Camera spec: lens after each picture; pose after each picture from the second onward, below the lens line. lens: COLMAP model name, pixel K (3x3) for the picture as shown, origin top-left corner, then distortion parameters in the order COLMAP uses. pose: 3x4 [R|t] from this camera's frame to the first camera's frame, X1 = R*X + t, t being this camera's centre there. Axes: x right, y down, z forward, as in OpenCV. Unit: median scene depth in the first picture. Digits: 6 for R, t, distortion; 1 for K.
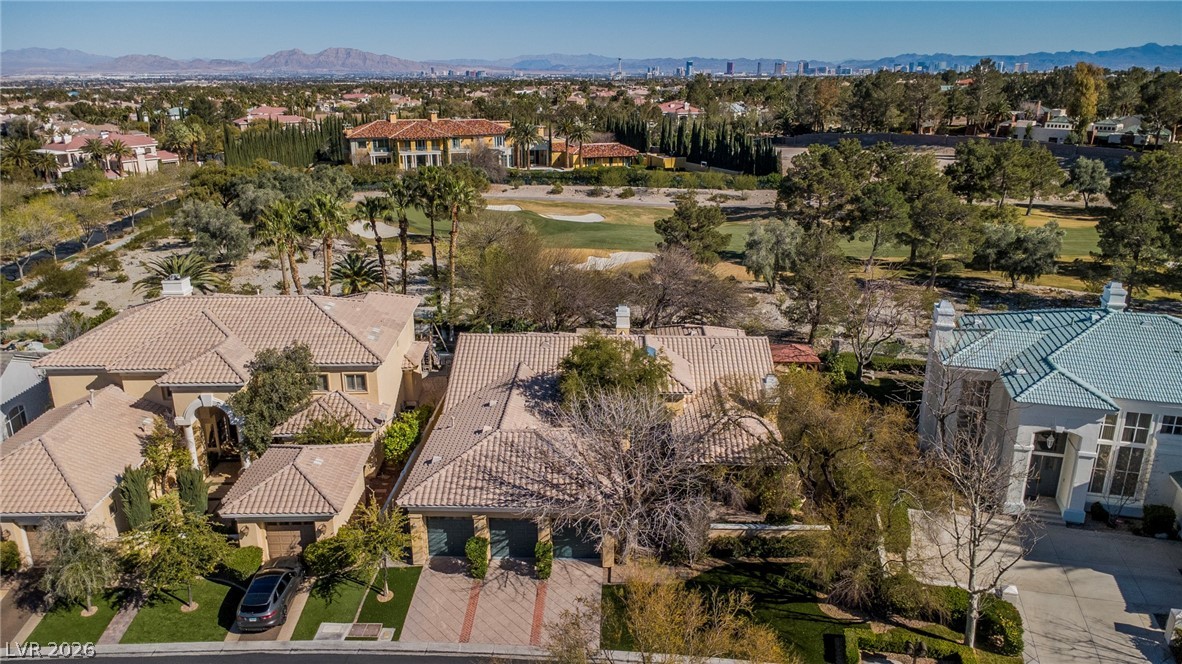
lens RADIAL K [[838.3, 0, 591.0], [0, 838.3, 332.0], [0, 0, 1]] dist [0.030461, -0.032764]
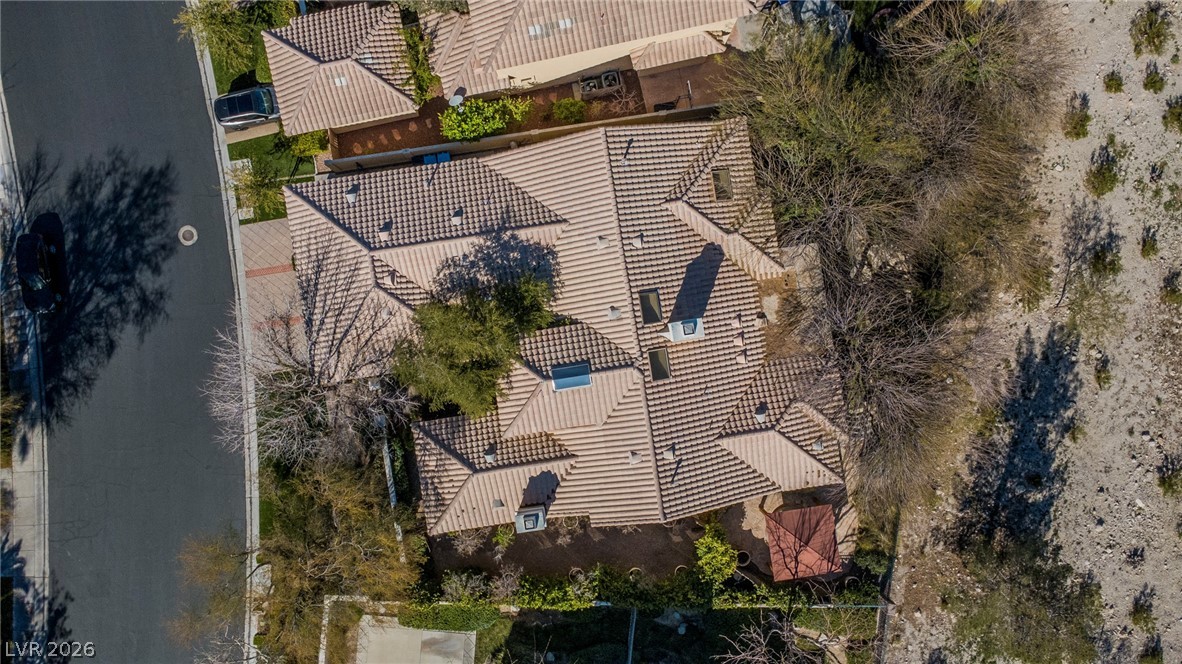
lens RADIAL K [[829.8, 0, 591.0], [0, 829.8, 332.0], [0, 0, 1]] dist [0.037829, -0.045951]
pose [[0.180011, 0.983658, 0.003470, 0.024010], [-0.308592, 0.053122, 0.949710, -0.760806], [0.934006, -0.172029, 0.313112, 0.778211]]
